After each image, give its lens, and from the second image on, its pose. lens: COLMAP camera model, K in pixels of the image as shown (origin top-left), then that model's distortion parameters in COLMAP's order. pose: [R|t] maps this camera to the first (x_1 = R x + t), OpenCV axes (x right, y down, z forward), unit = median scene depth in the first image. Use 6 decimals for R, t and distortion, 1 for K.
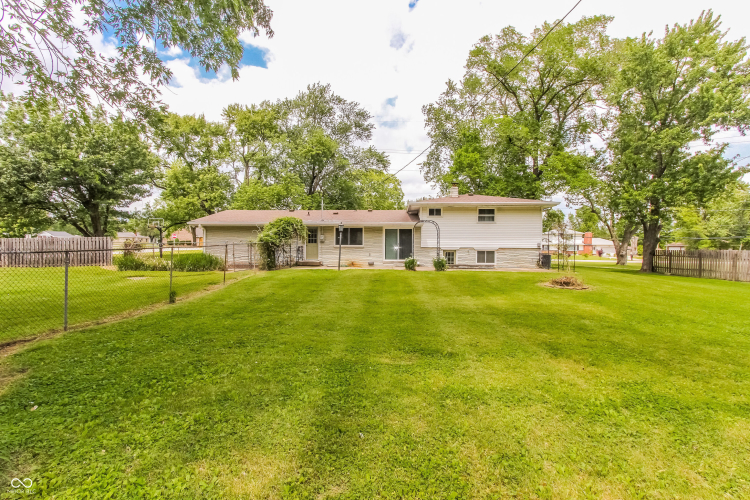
lens RADIAL K [[360.8, 0, 375.0], [0, 360.8, 250.0], [0, 0, 1]] dist [0.002523, 0.000295]
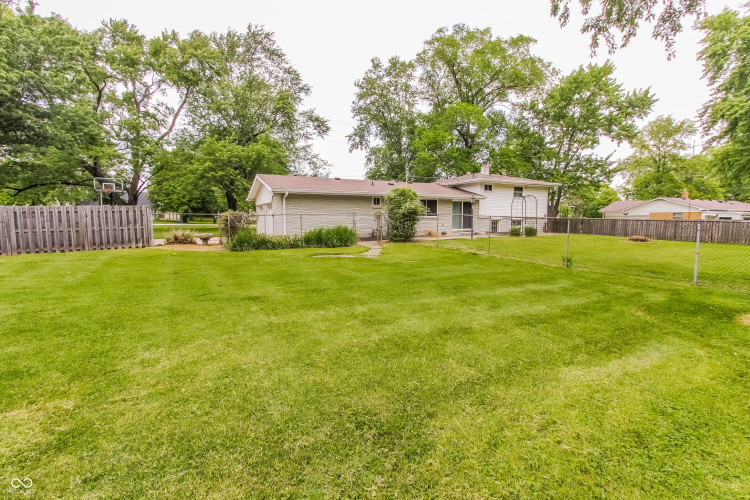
lens RADIAL K [[360.8, 0, 375.0], [0, 360.8, 250.0], [0, 0, 1]] dist [0.002523, 0.000295]
pose [[0.846741, -0.052179, 0.529440, -0.767259], [0.011760, 0.996771, 0.079430, -0.000081], [-0.531875, -0.061030, 0.844621, 0.192402]]
